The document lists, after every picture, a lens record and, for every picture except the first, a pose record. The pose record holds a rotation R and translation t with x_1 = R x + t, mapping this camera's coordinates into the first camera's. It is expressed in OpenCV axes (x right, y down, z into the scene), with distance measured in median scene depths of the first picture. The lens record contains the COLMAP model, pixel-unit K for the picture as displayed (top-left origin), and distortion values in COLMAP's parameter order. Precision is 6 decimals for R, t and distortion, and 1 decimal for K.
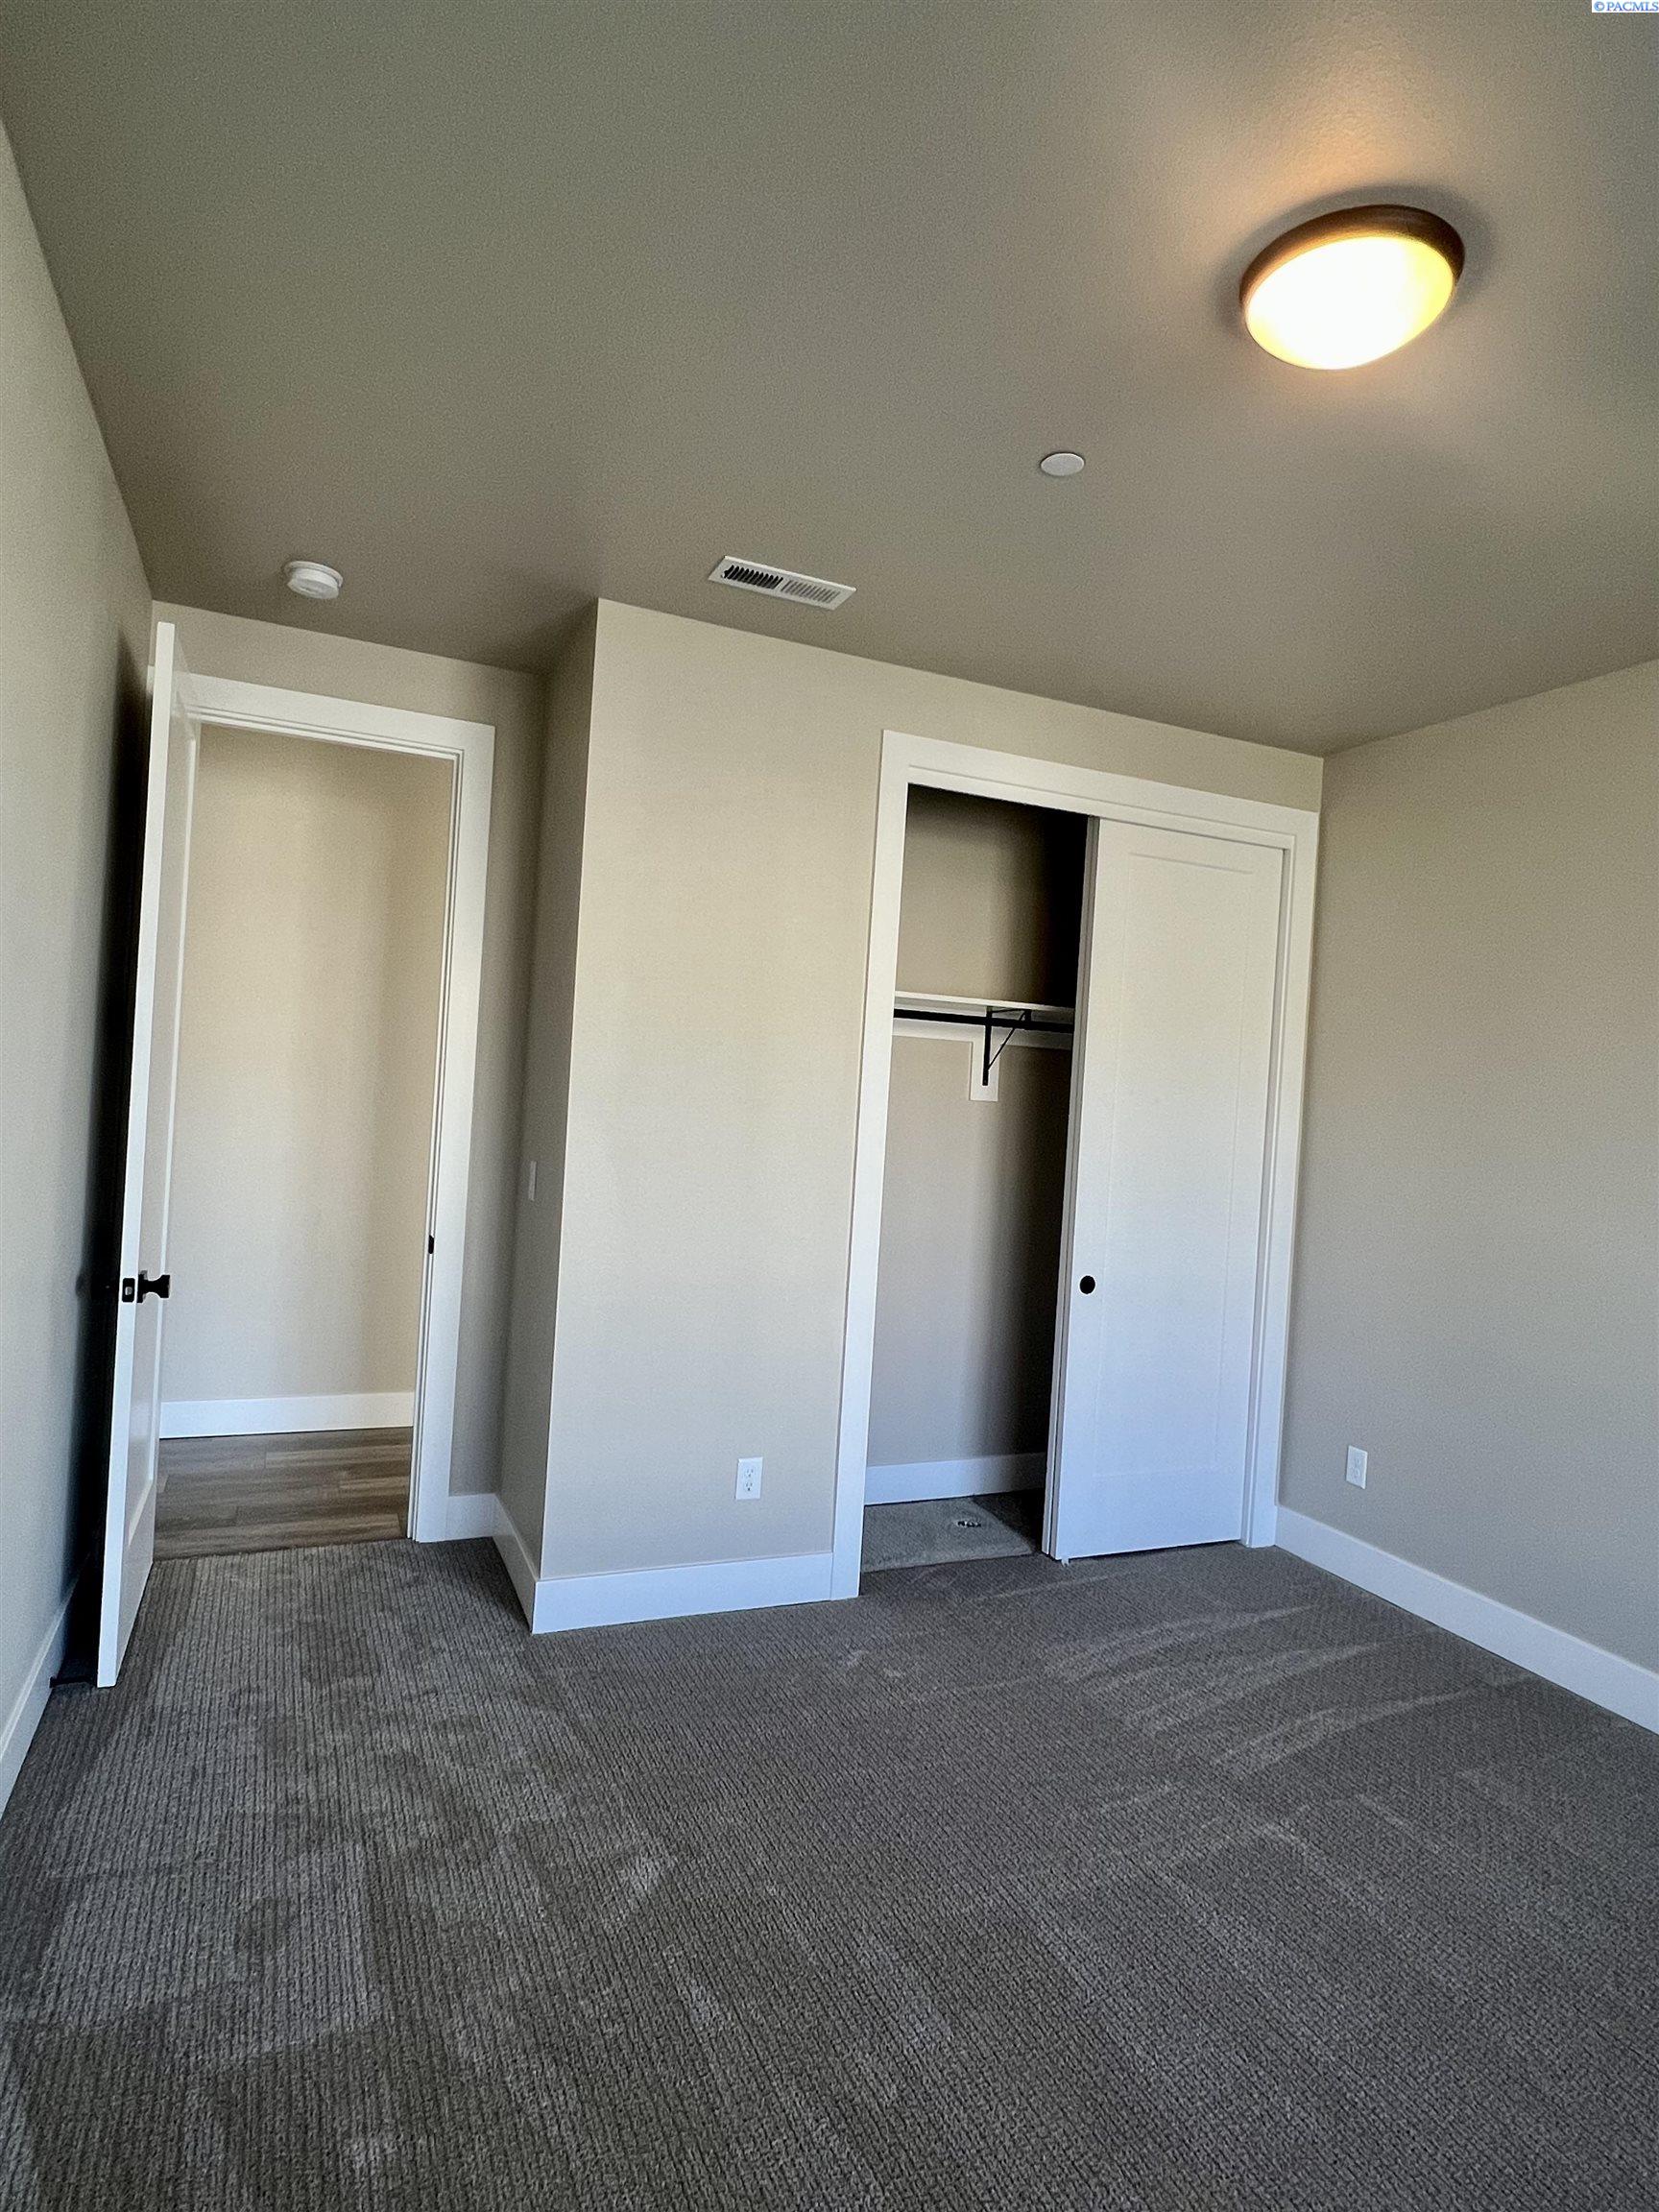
lens RADIAL K [[1241.4, 0, 829.5], [0, 1241.4, 1106.0], [0, 0, 1]] dist [0.004462, 0.000280]
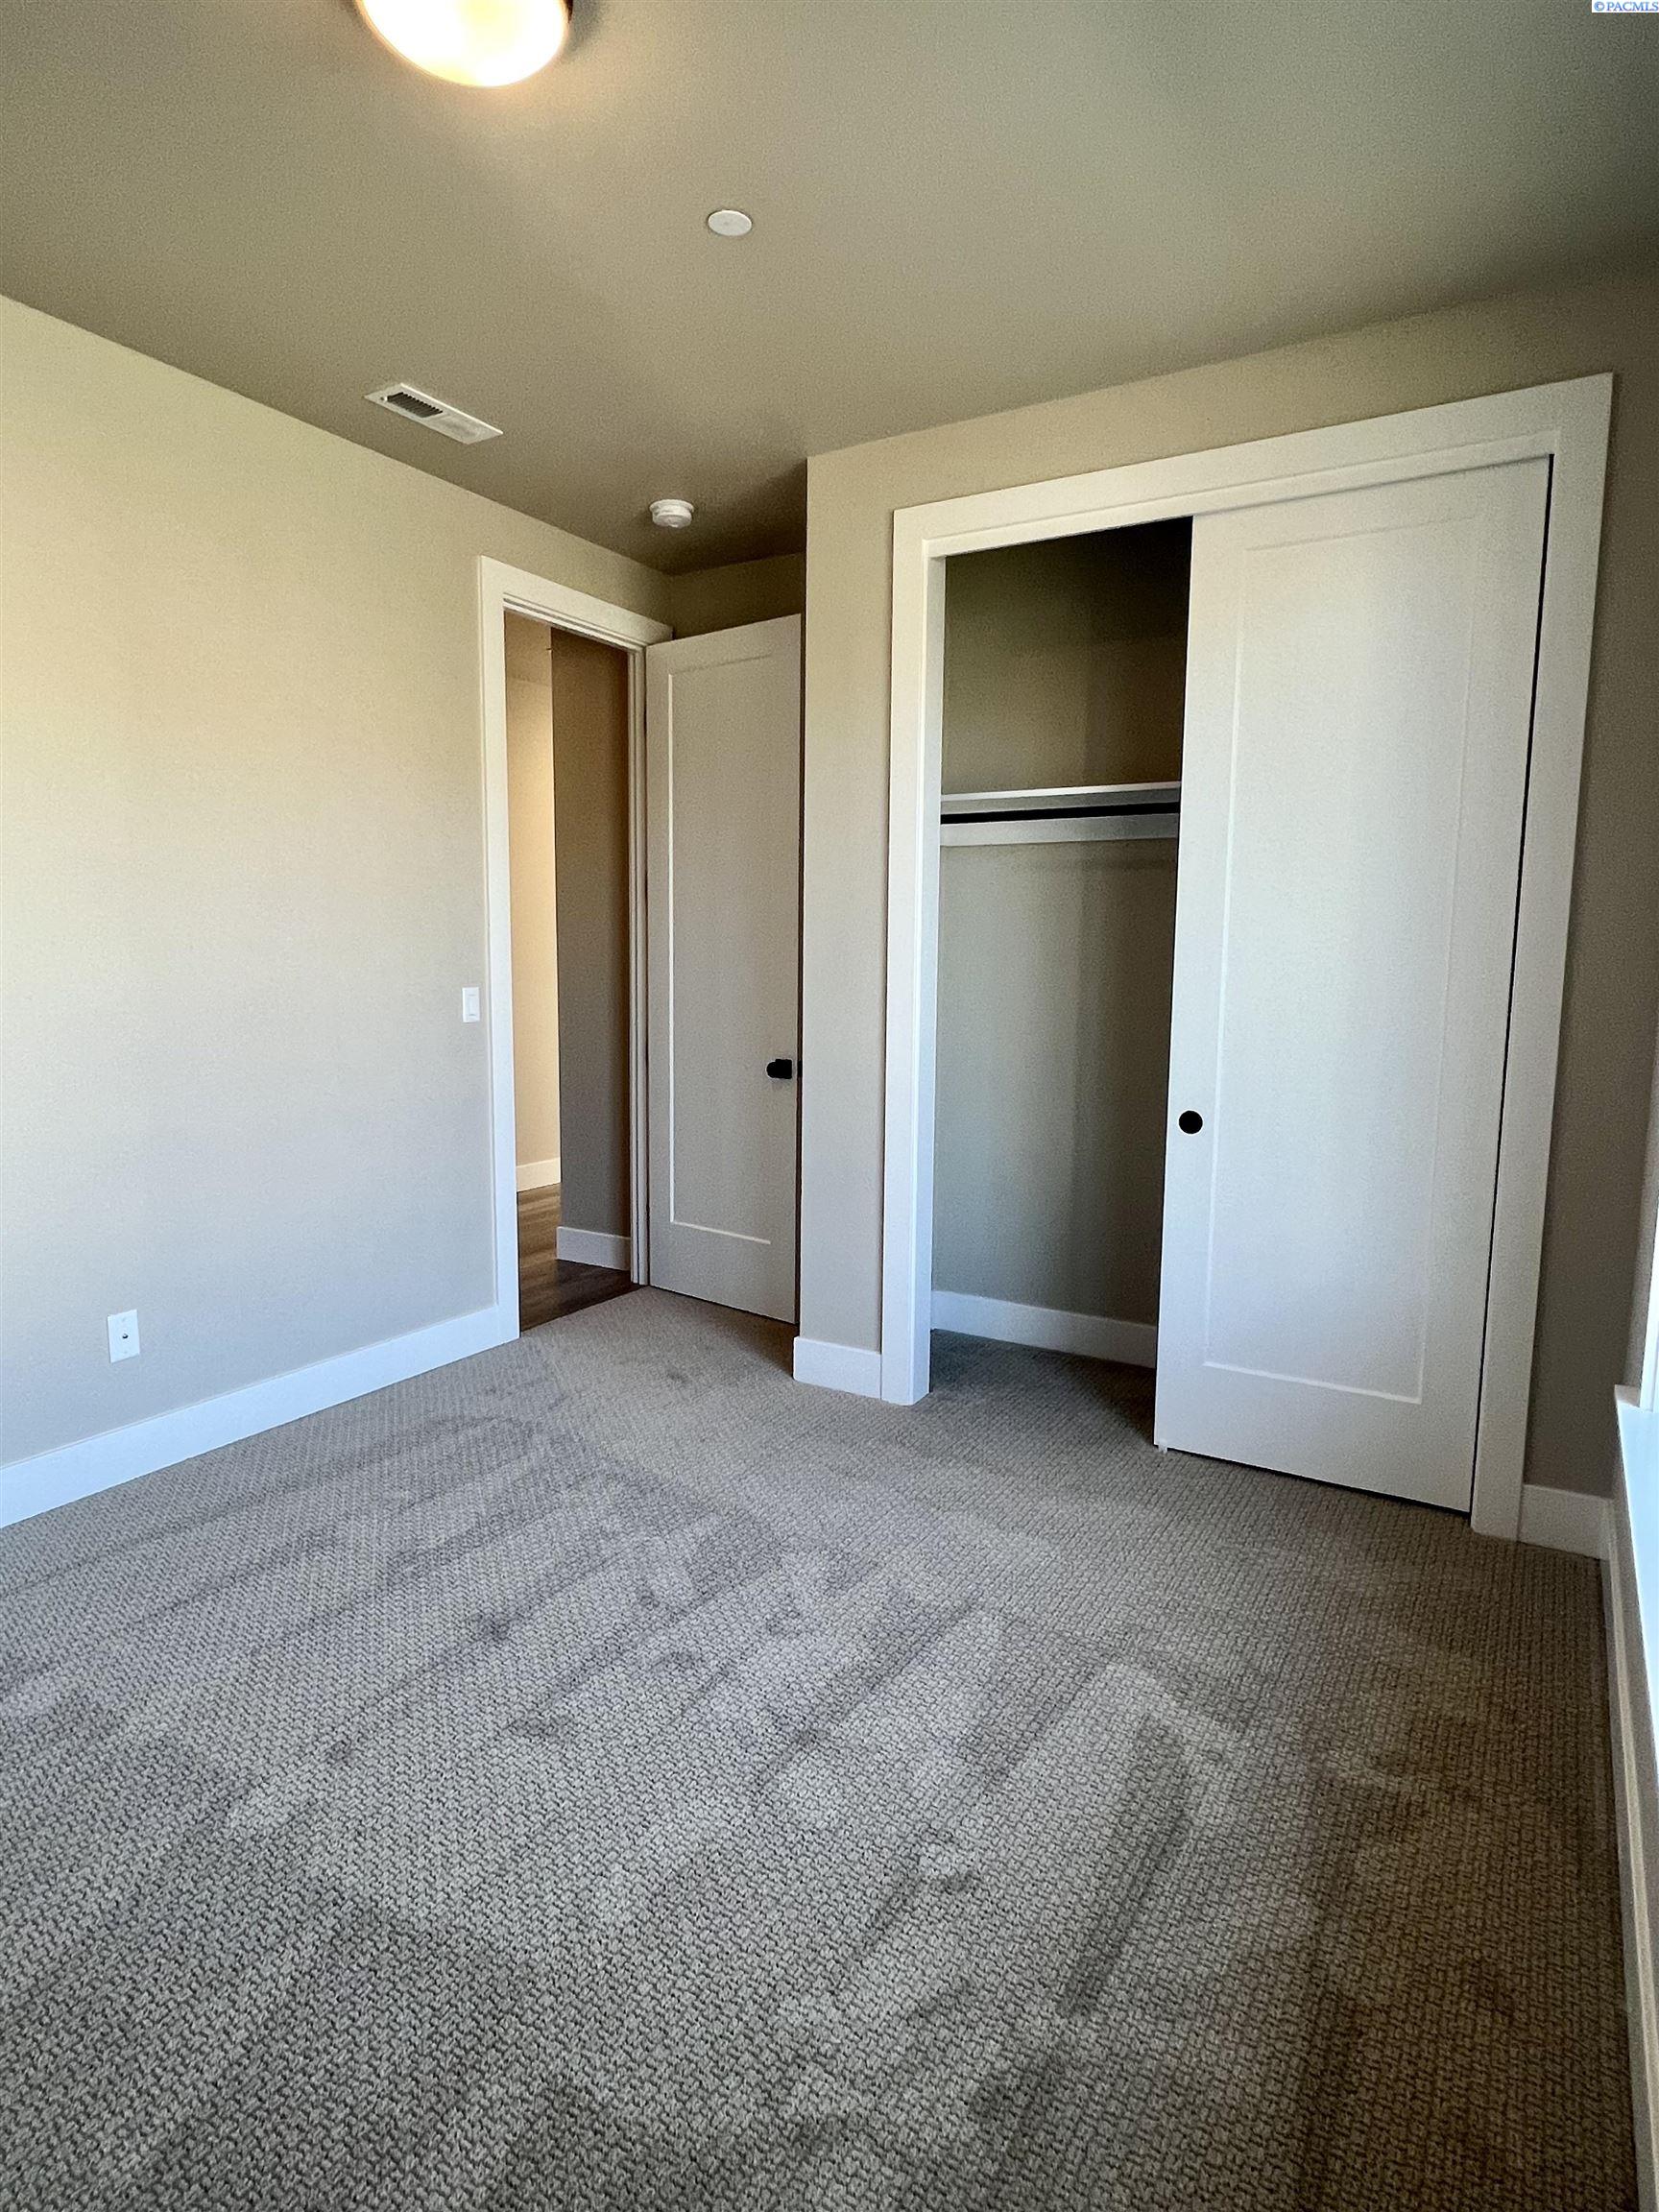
lens RADIAL K [[1214.2, 0, 832.2], [0, 1214.2, 1158.1], [0, 0, 1]] dist [-0.003772, -0.000527]
pose [[0.586385, 0.093688, -0.804596, 0.756886], [0.027247, 0.990446, 0.135186, 0.051523], [0.809574, -0.101194, 0.578230, 0.375511]]
